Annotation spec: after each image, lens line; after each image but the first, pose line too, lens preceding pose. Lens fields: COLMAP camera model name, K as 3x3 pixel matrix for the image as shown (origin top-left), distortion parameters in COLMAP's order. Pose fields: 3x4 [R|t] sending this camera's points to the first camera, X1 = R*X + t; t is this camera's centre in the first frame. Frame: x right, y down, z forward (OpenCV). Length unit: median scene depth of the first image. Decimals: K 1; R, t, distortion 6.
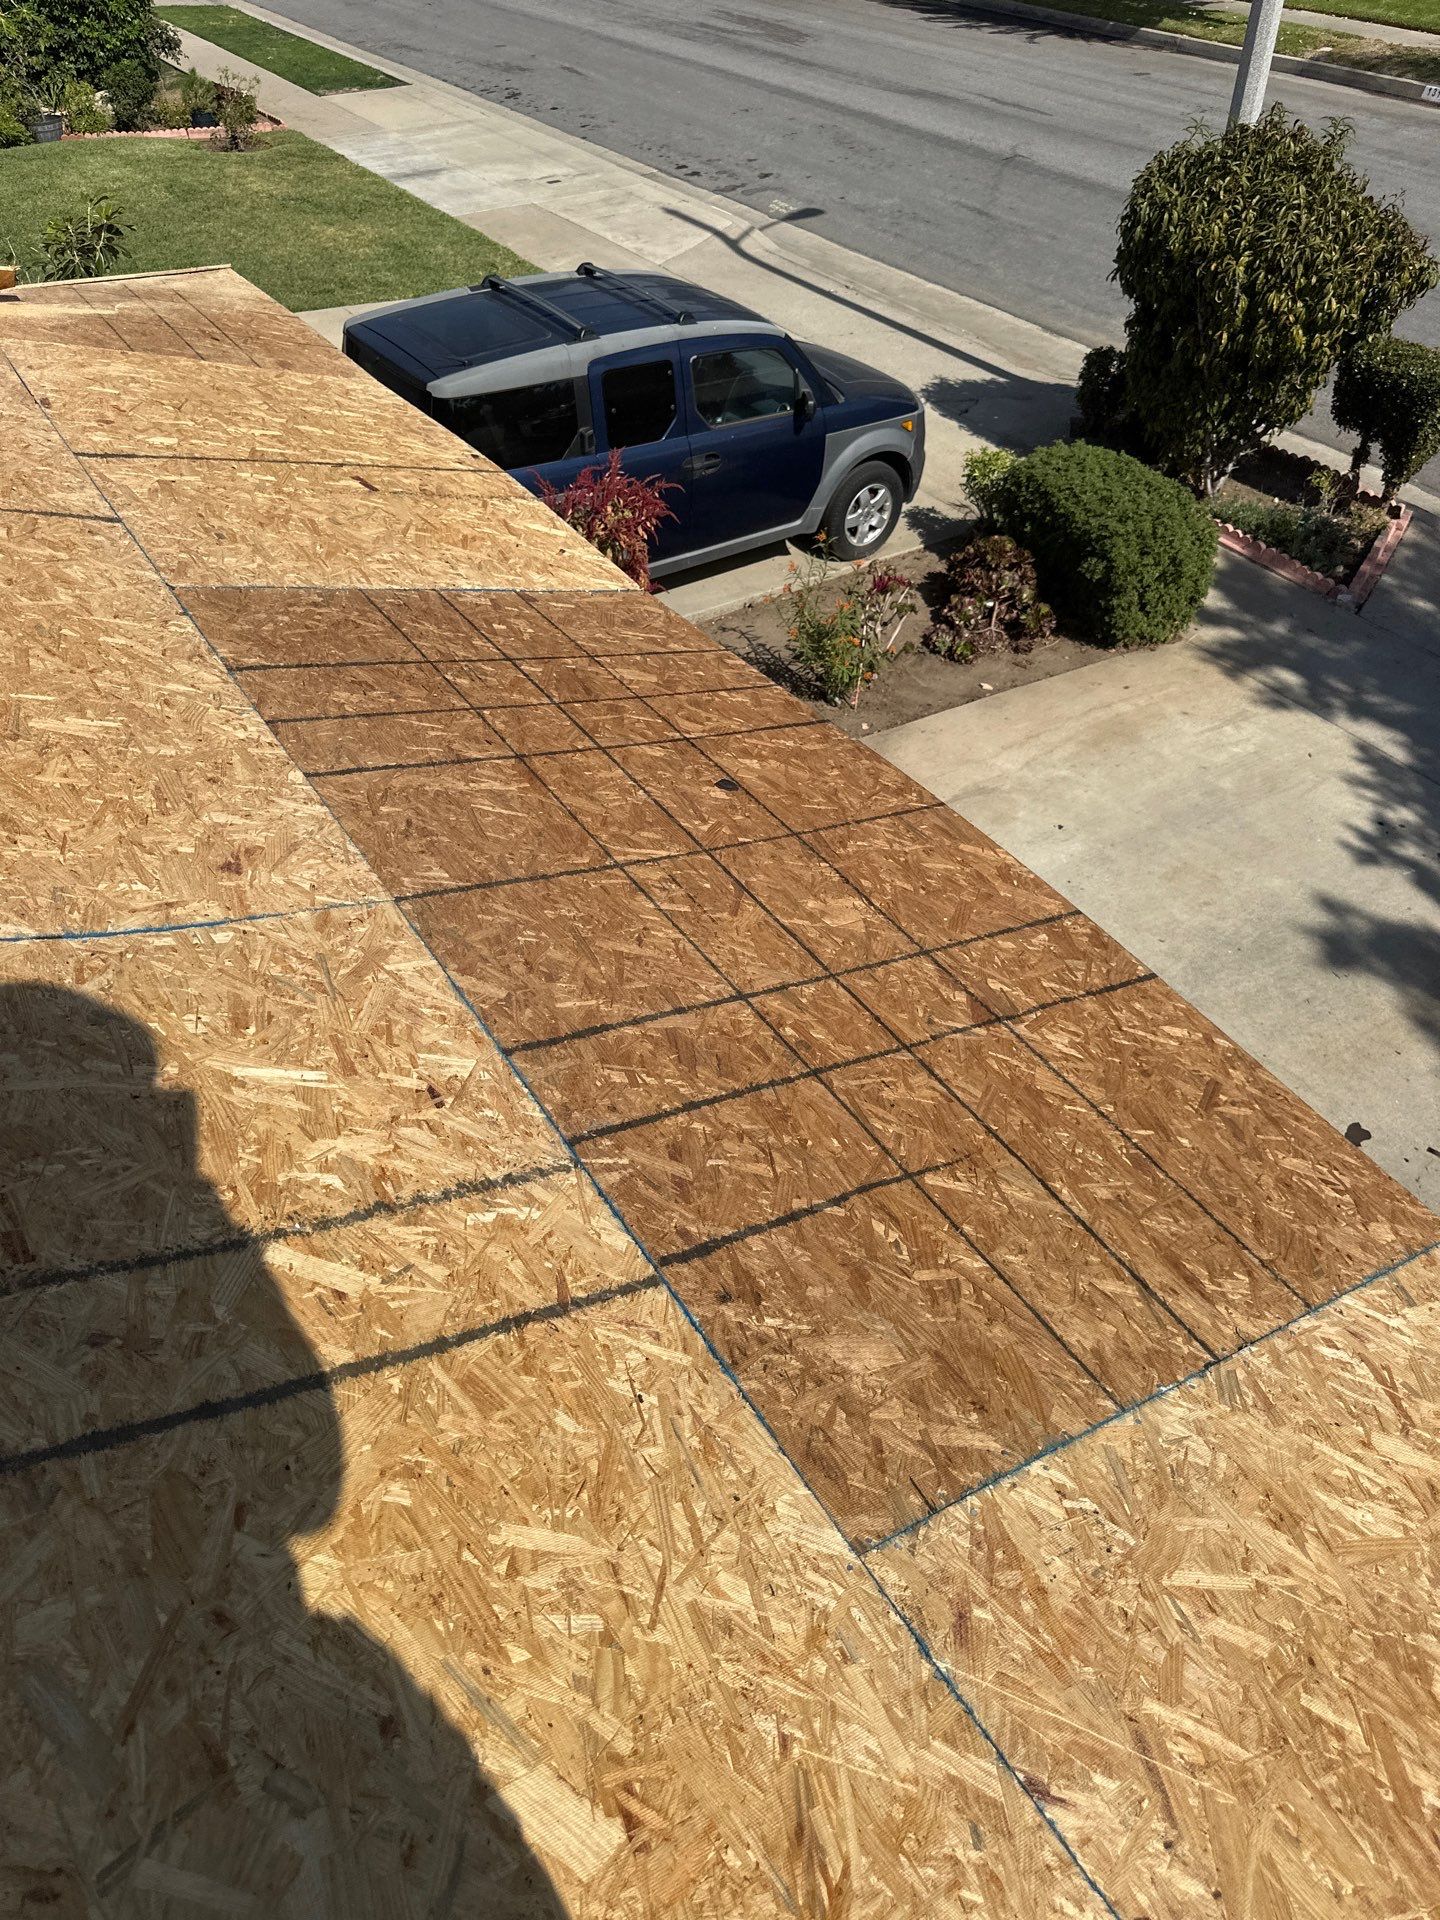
lens RADIAL K [[1370.3, 0, 706.1], [0, 1370.3, 966.8], [0, 0, 1]] dist [0.012179, -0.020304]
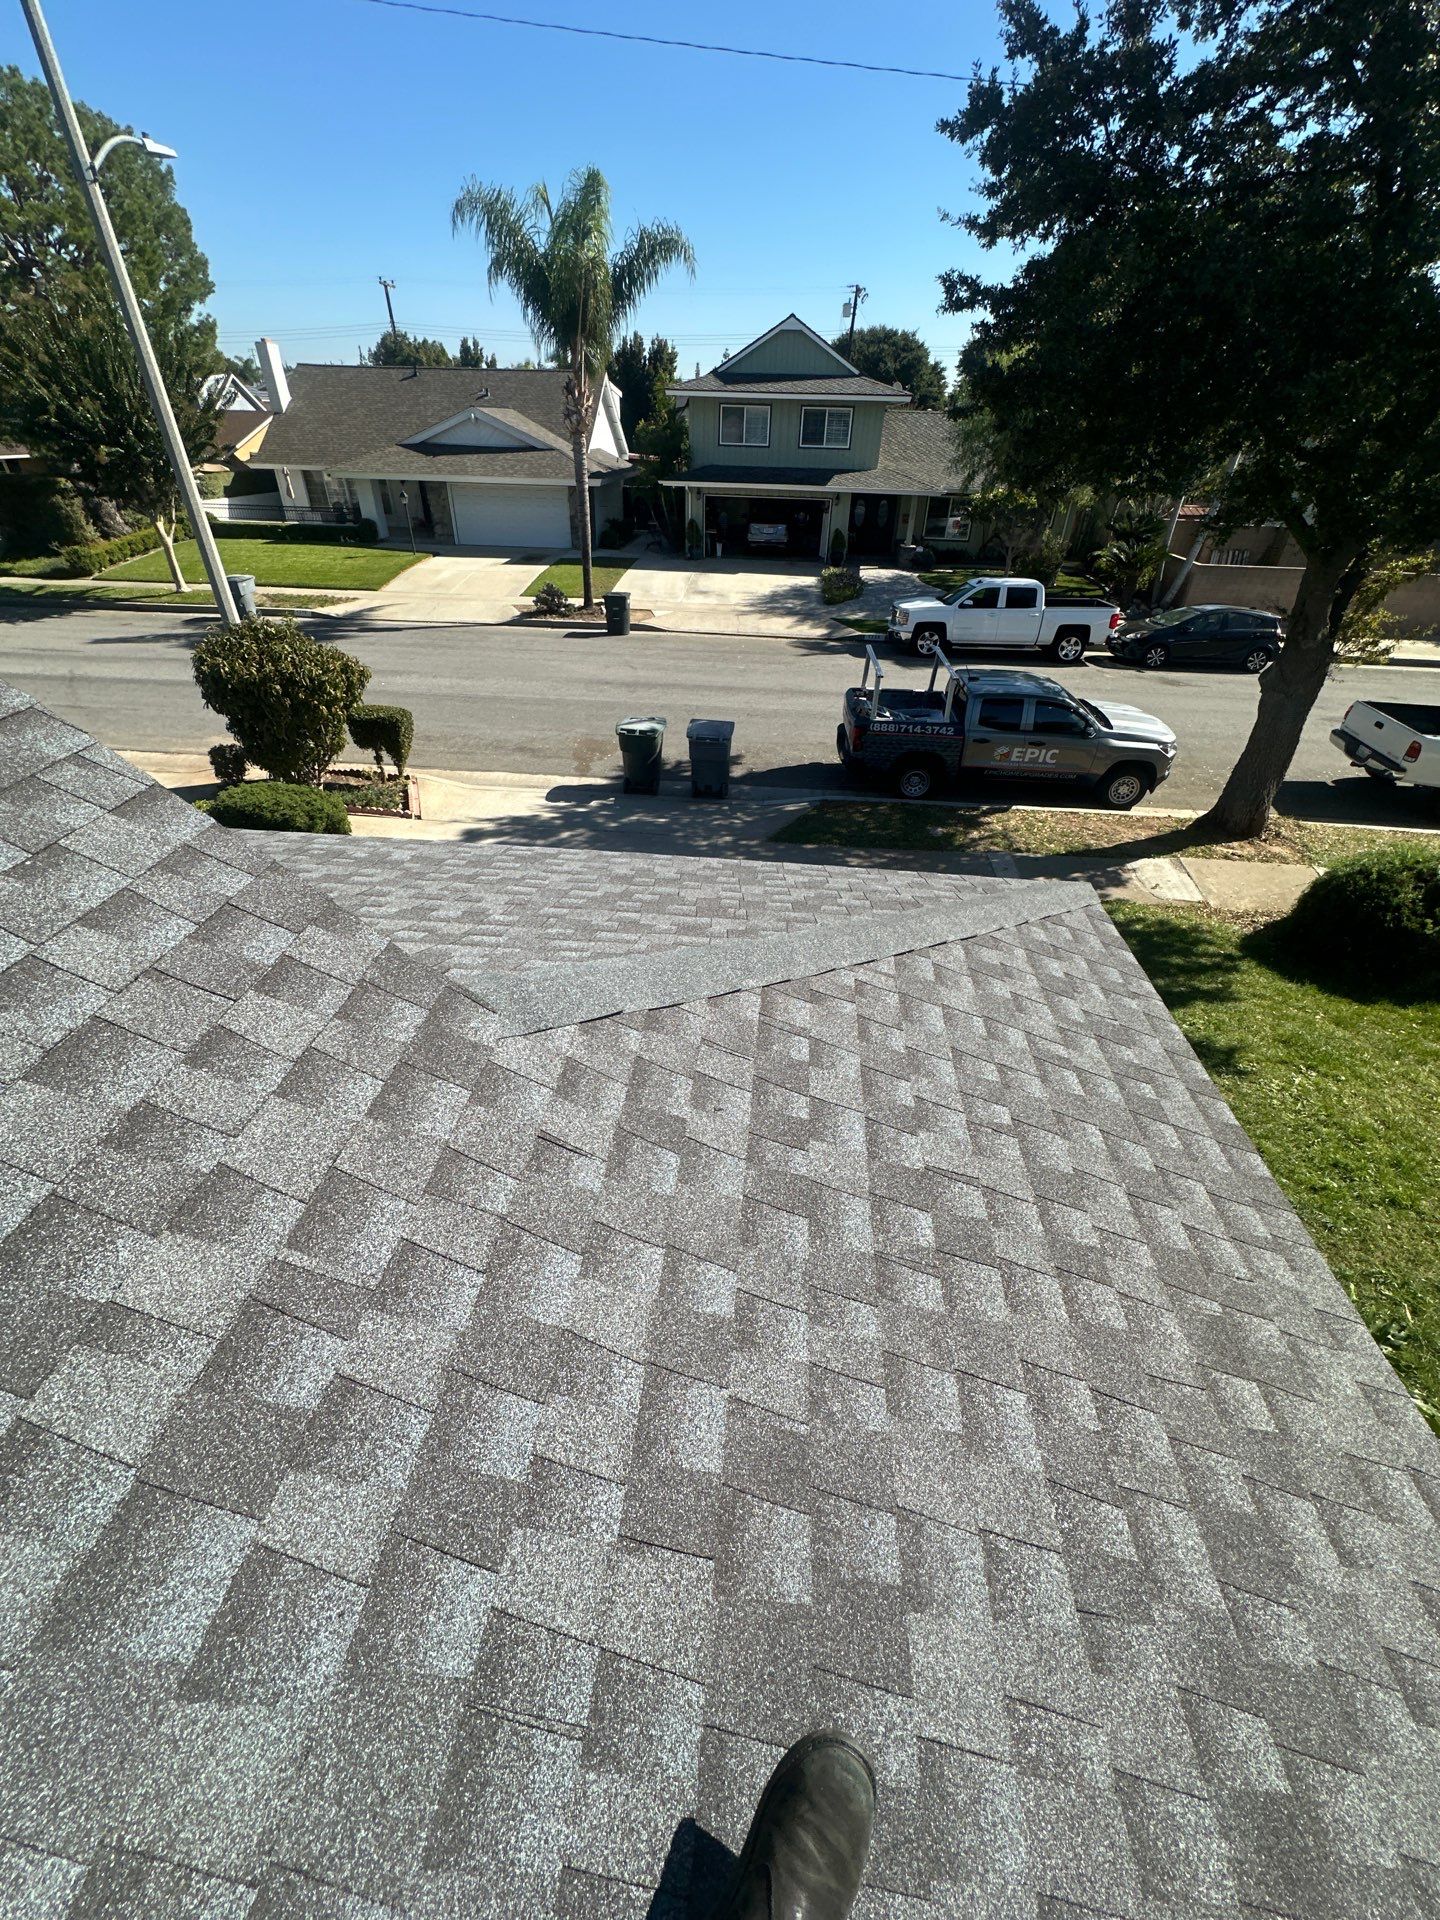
lens RADIAL K [[767.5, 0, 723.5], [0, 767.5, 961.4], [0, 0, 1]] dist [-0.002957, -0.000042]
pose [[0.606832, -0.419967, 0.674820, -0.128550], [0.516687, 0.853581, 0.066585, 0.089656], [-0.603977, 0.308265, 0.734972, -0.088265]]
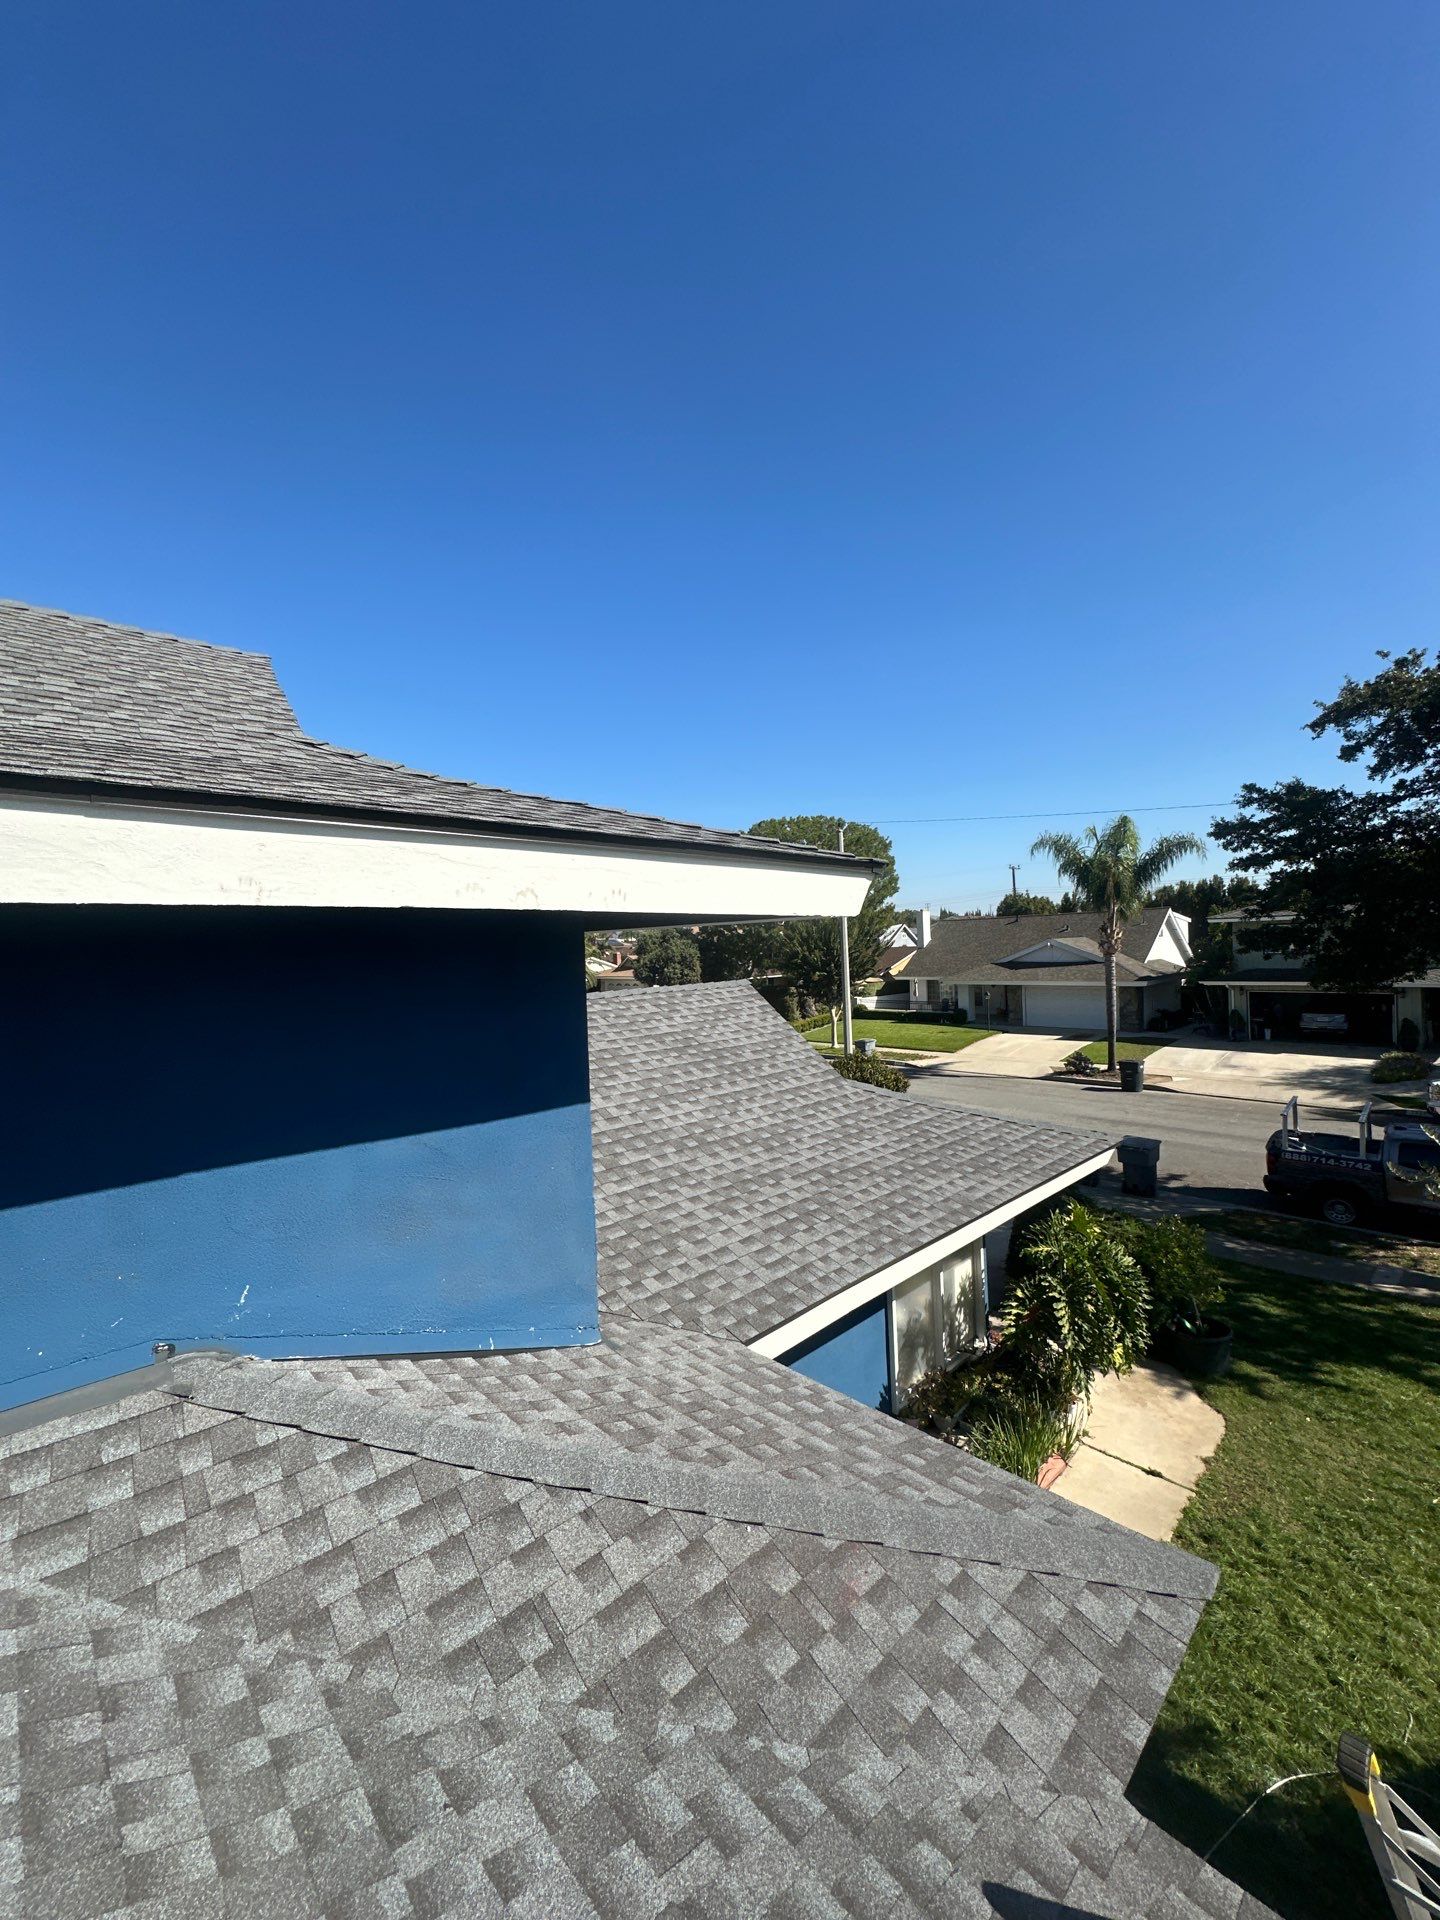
lens RADIAL K [[767.5, 0, 697.1], [0, 767.5, 954.9], [0, 0, 1]] dist [-0.002957, -0.000042]
pose [[0.985695, -0.009844, 0.168253, -0.357033], [0.122631, 0.726715, -0.675904, 0.536912], [-0.115619, 0.686868, 0.717526, -0.623739]]
